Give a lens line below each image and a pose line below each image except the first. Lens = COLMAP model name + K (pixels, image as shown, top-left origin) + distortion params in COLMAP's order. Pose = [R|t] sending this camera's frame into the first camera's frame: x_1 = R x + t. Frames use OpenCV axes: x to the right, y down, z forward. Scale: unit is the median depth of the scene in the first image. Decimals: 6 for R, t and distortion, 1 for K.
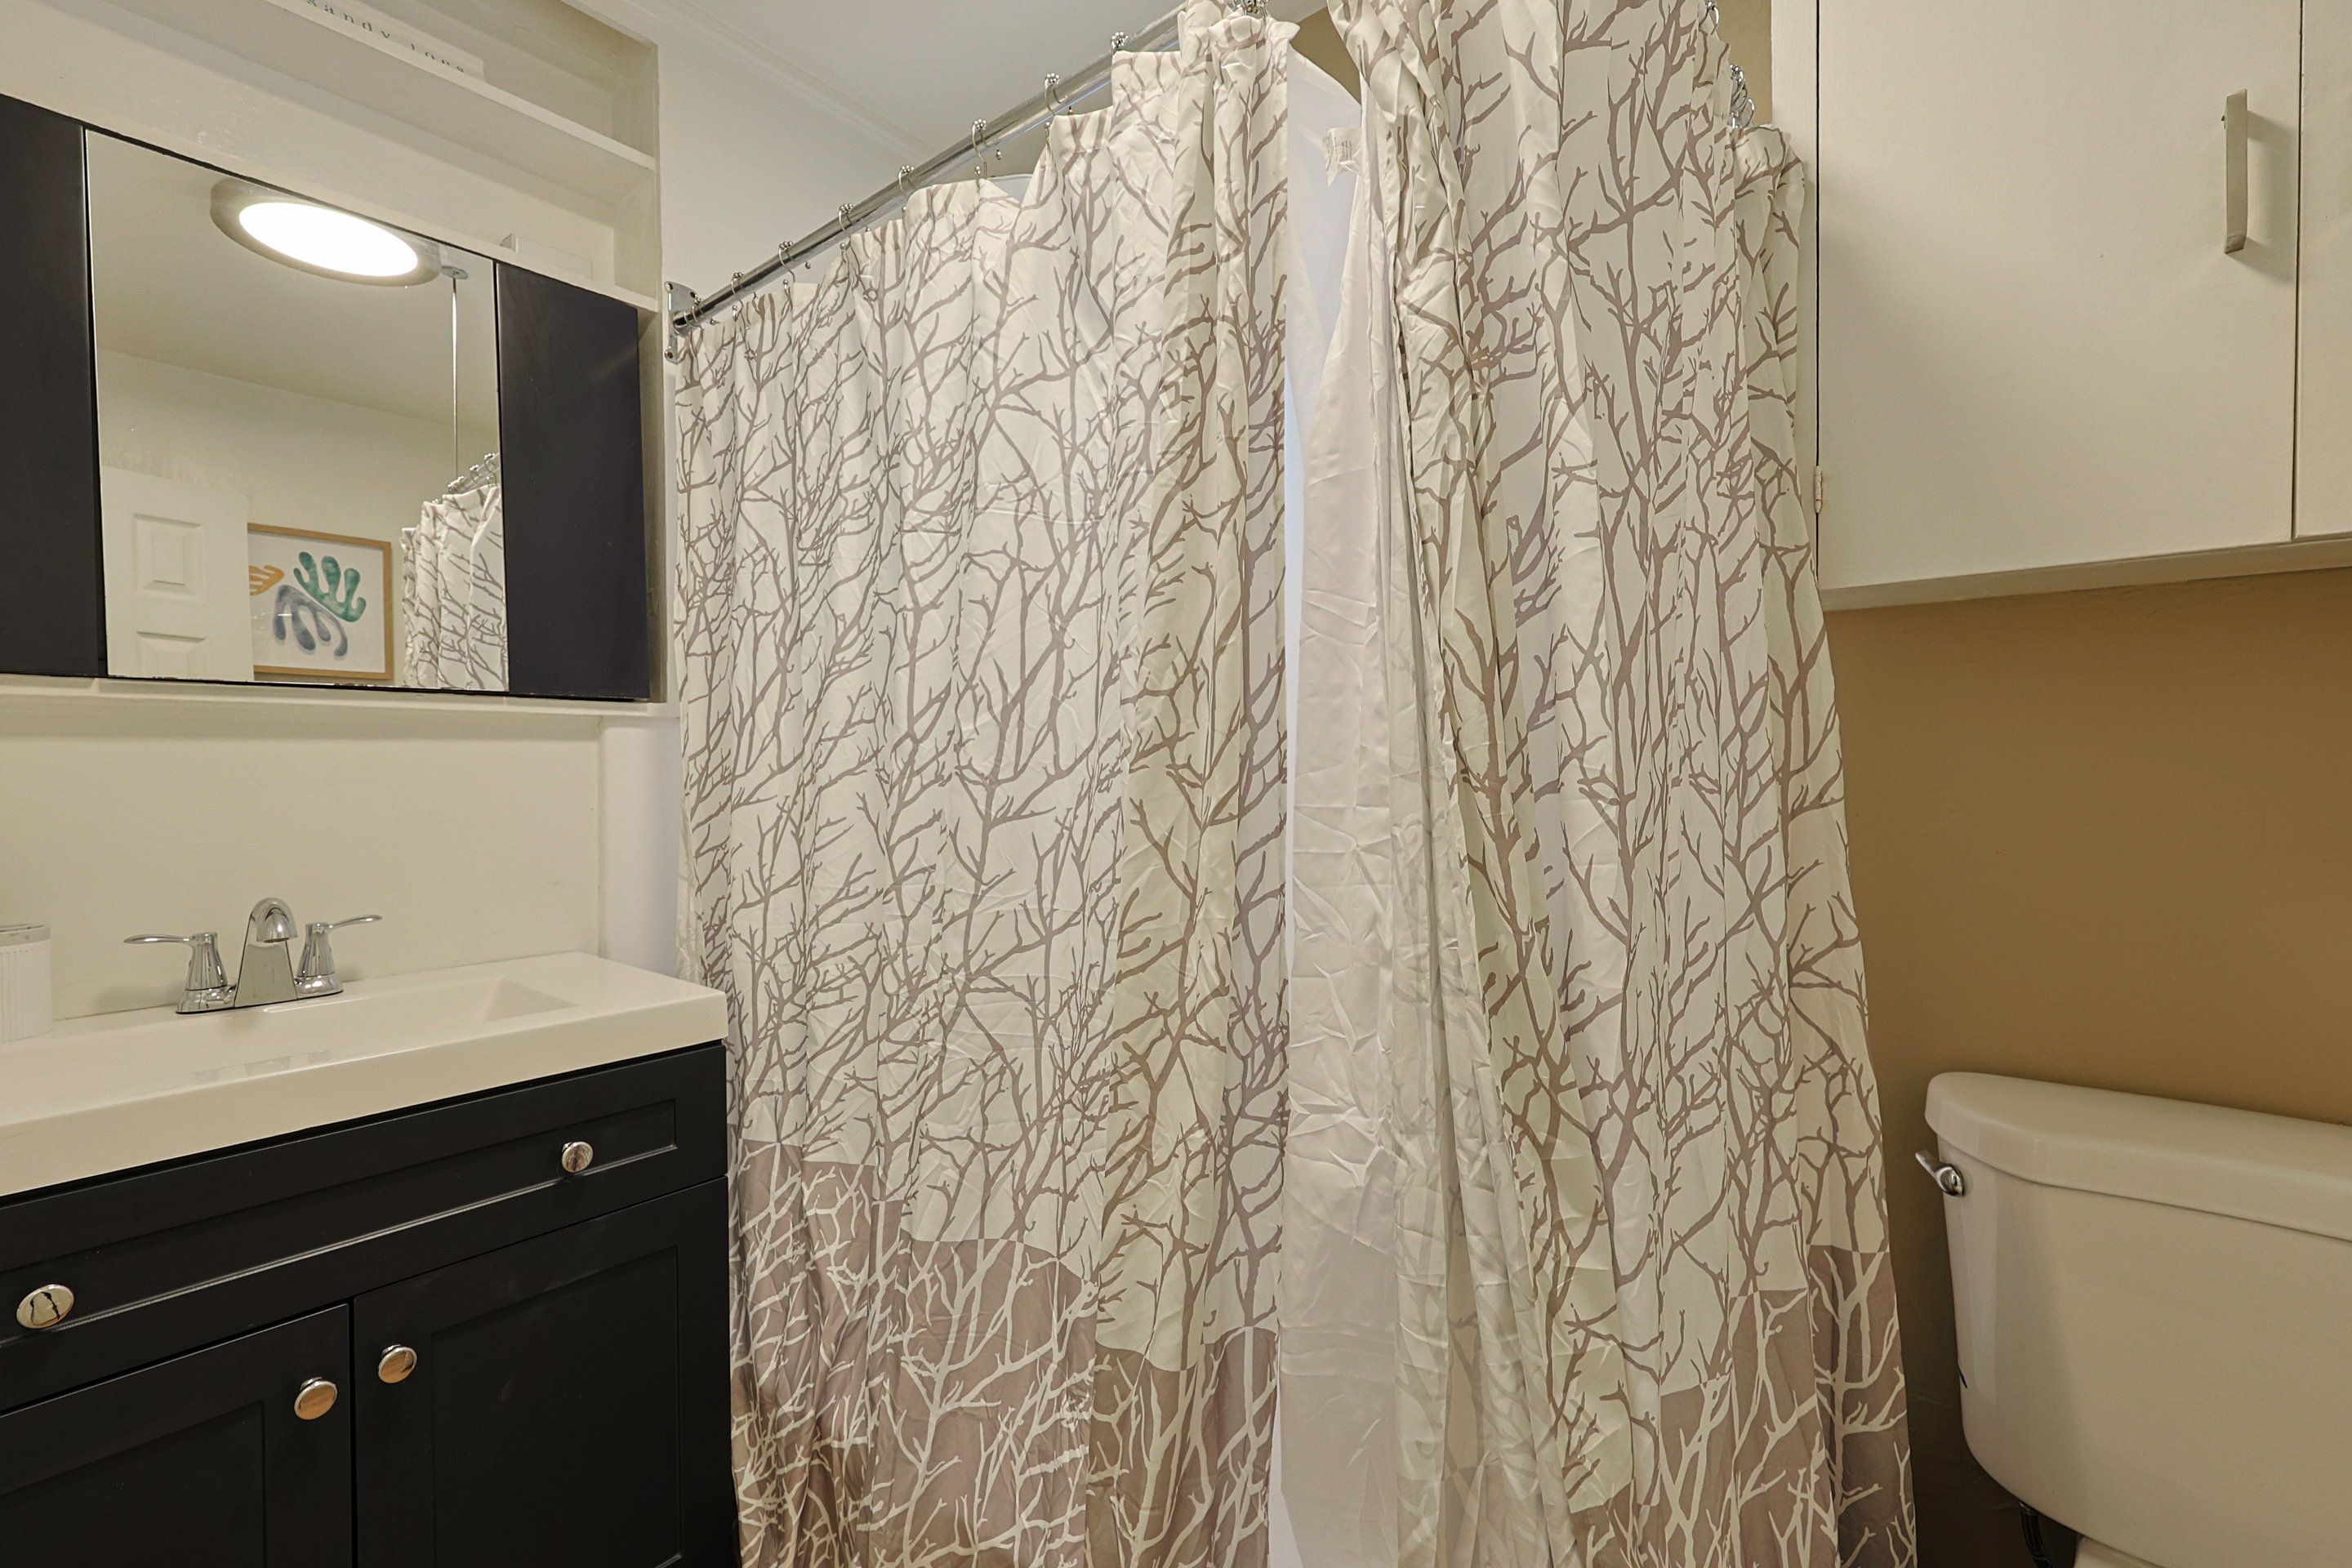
lens RADIAL K [[1134.0, 0, 1177.0], [0, 1134.0, 787.8], [0, 0, 1]] dist [-0.000583, 0.000941]
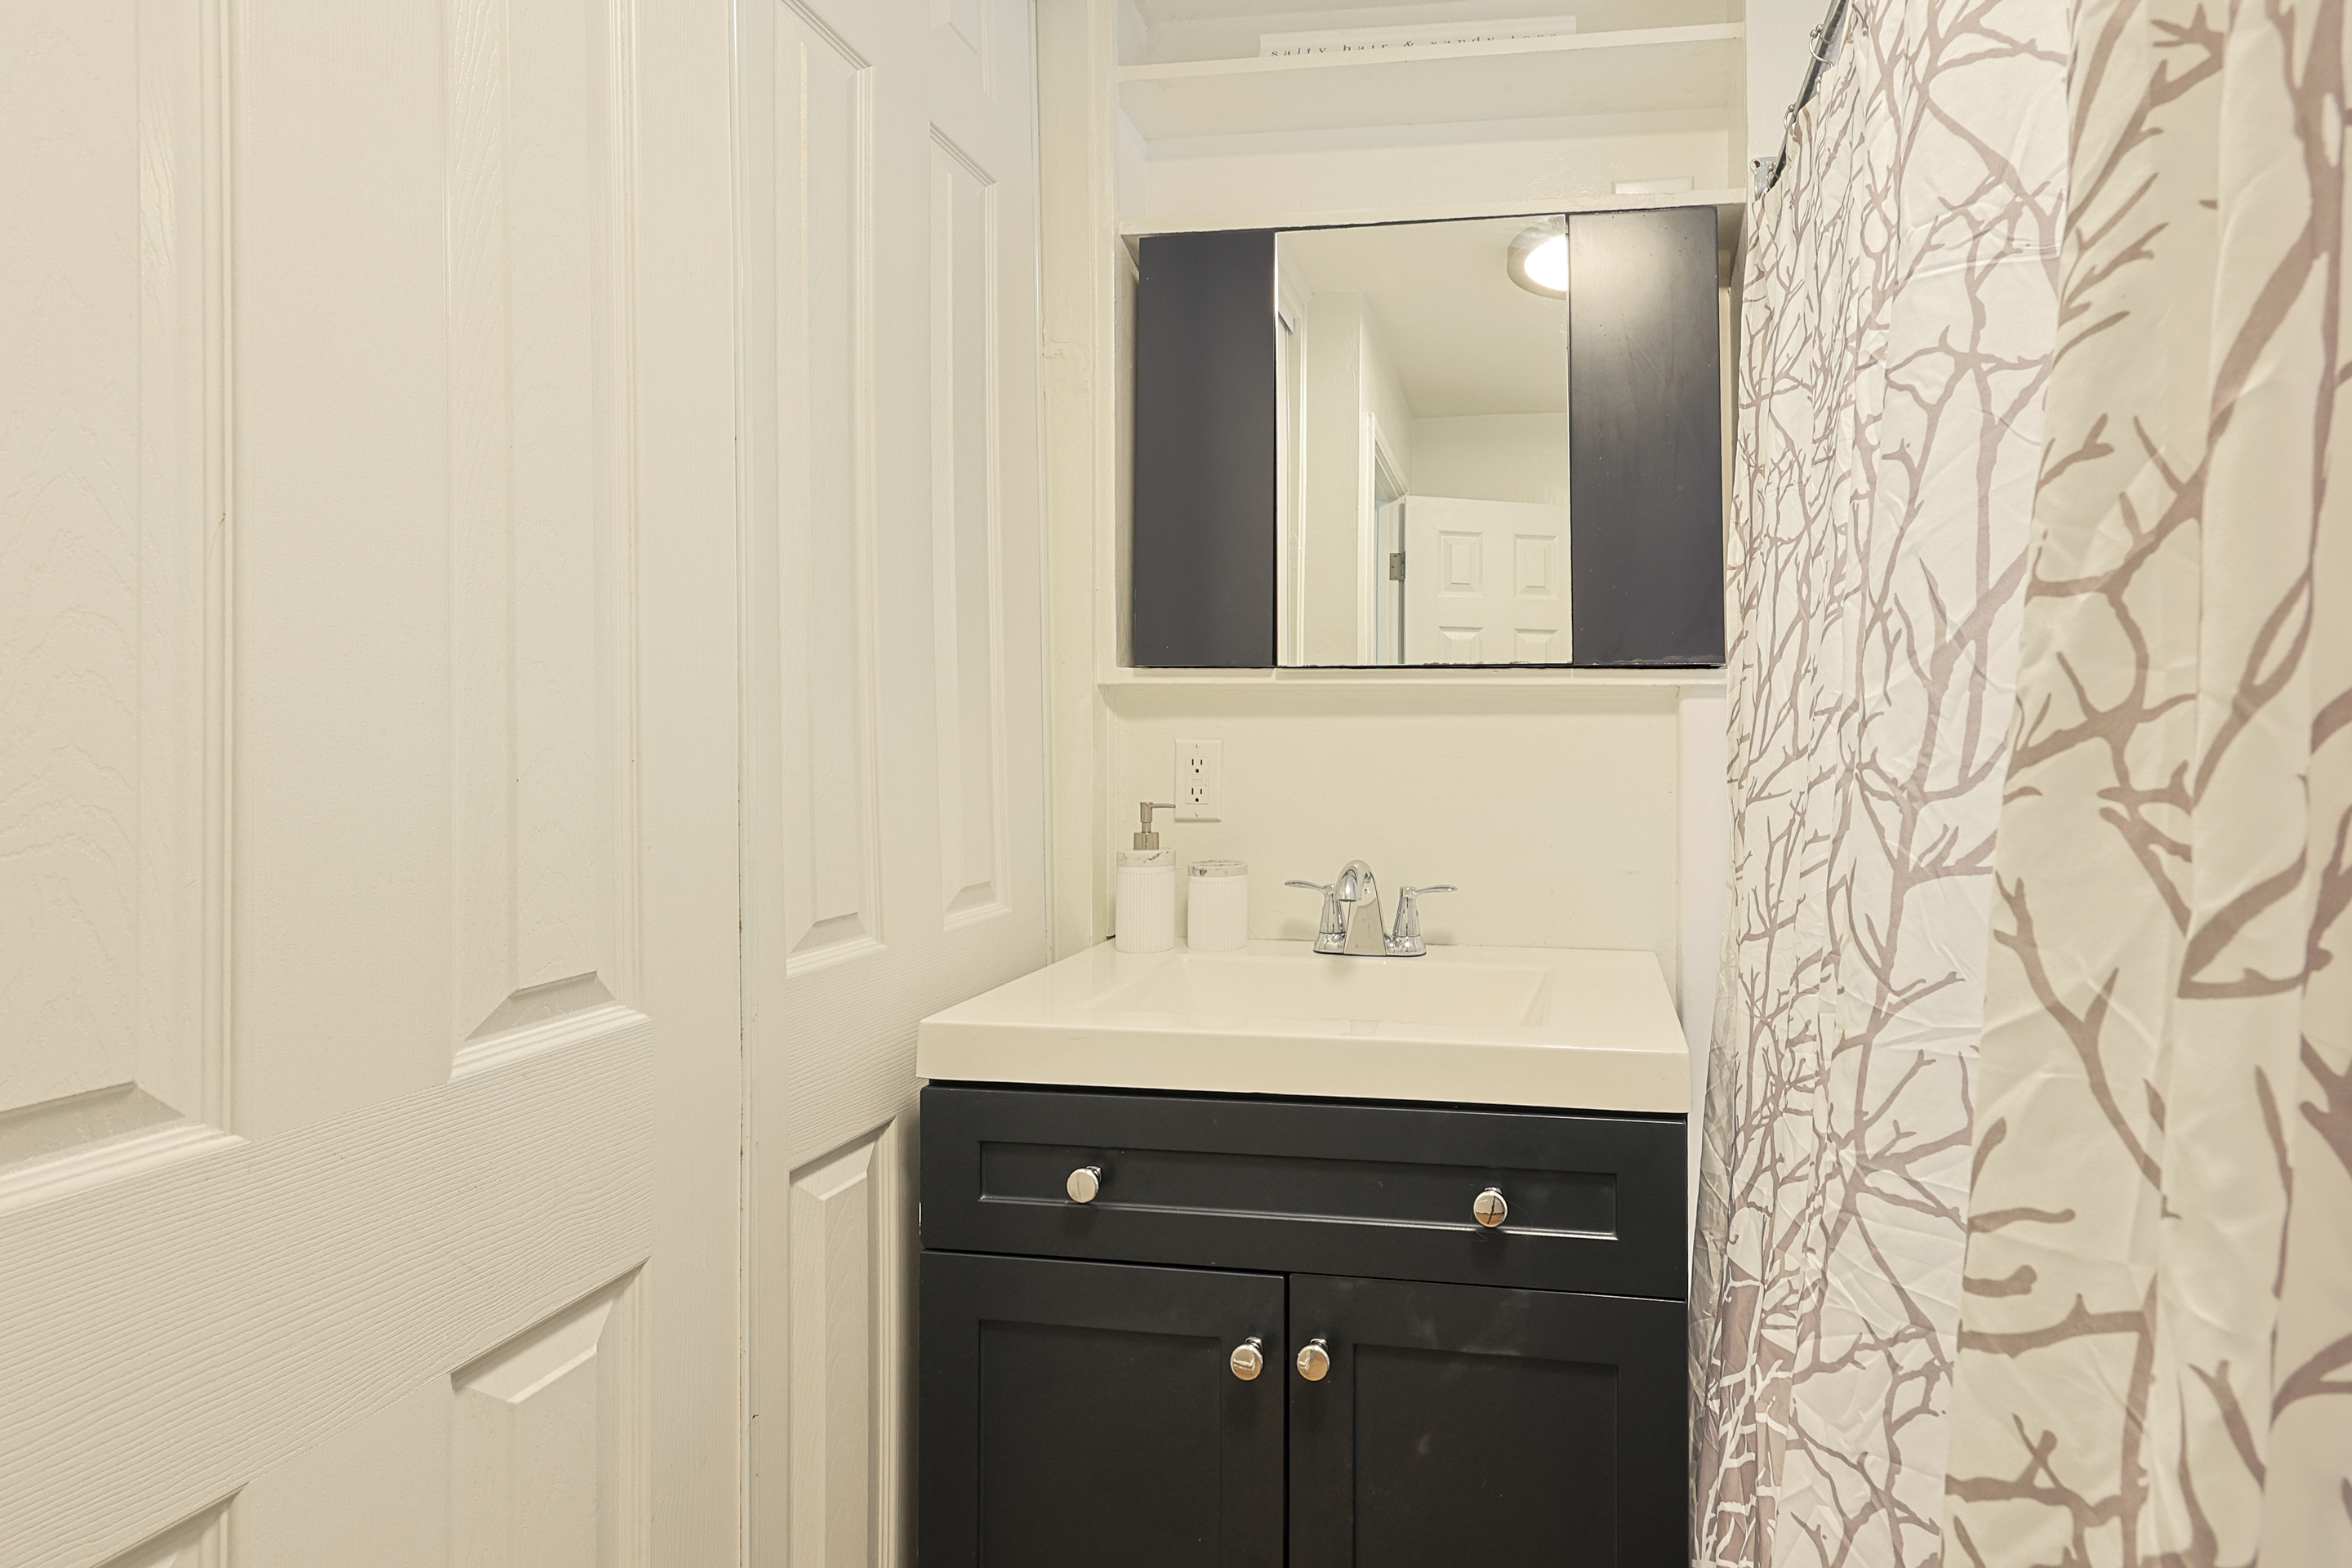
lens RADIAL K [[1134.0, 0, 1214.5], [0, 1134.0, 714.7], [0, 0, 1]] dist [-0.000583, 0.000941]
pose [[0.500631, -0.007337, -0.865630, 0.155318], [-0.024766, 0.999433, -0.022794, -0.027975], [0.865307, 0.032850, 0.500165, 0.578532]]
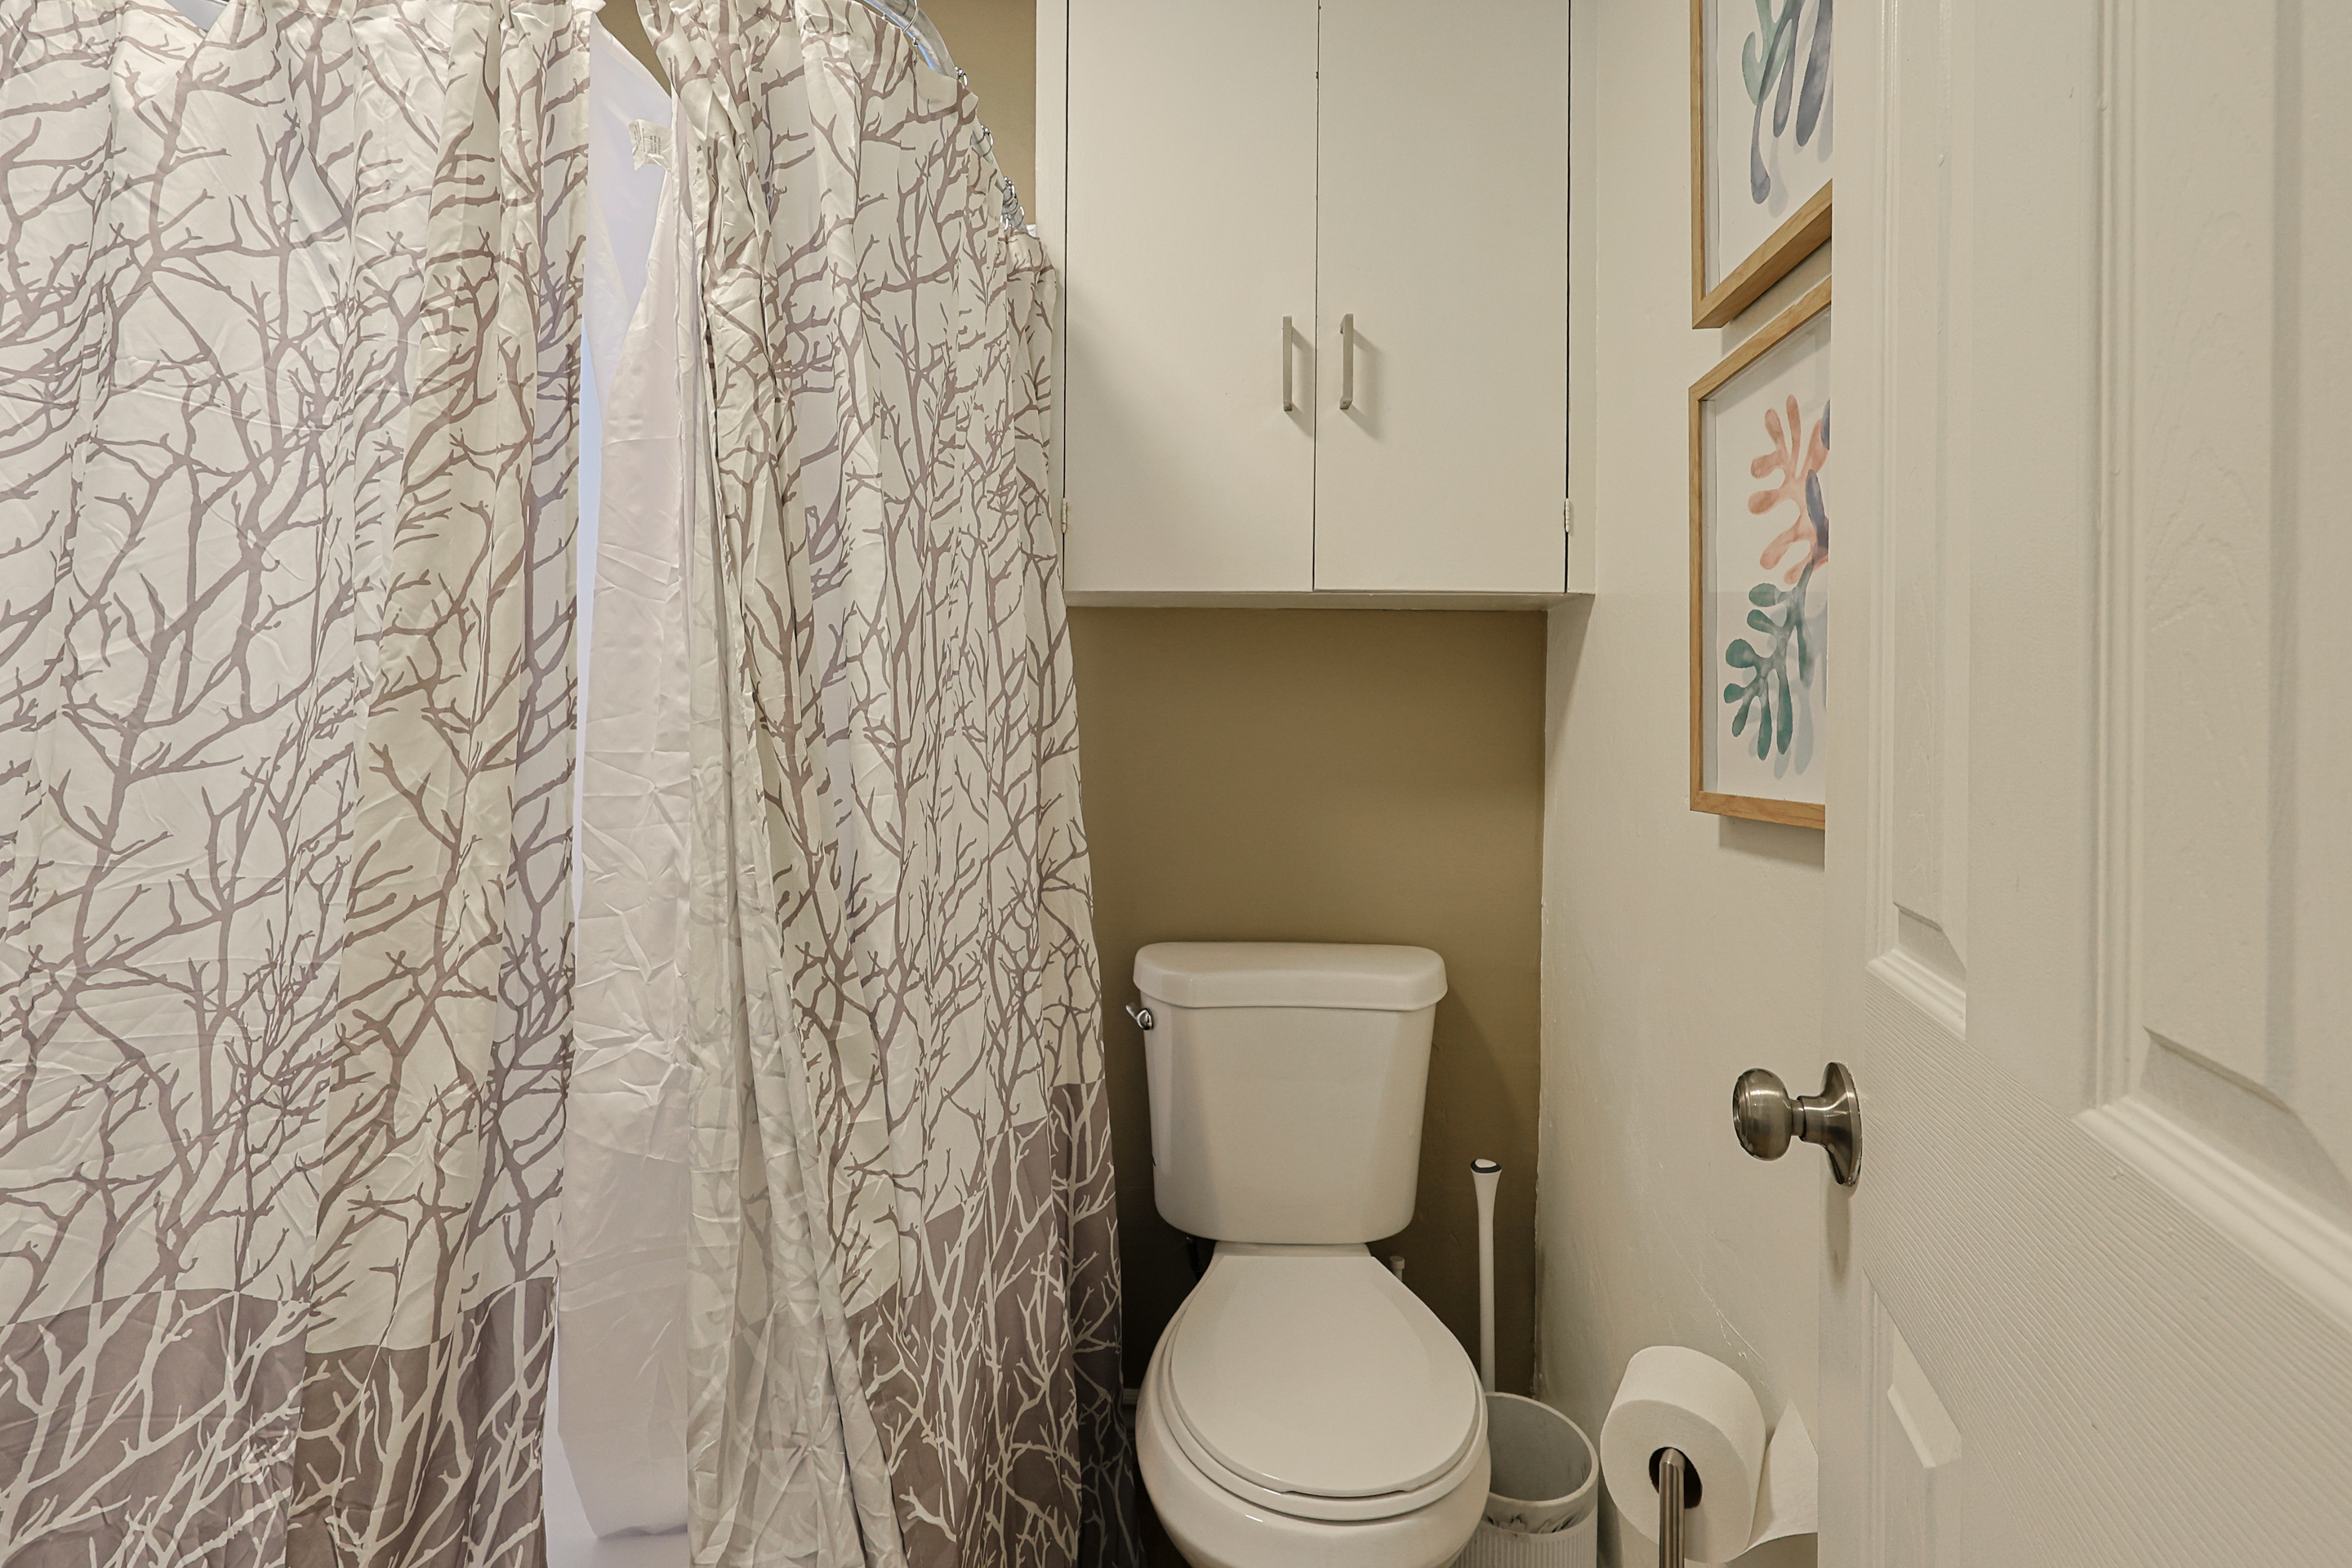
lens RADIAL K [[1065.5, 0, 1326.4], [0, 1065.5, 725.4], [0, 0, 1]] dist [-0.004091, 0.000447]
pose [[0.755691, 0.016352, 0.654724, -0.019088], [-0.003224, 0.999769, -0.021248, 0.010339], [-0.654920, 0.013946, 0.755570, -0.159847]]
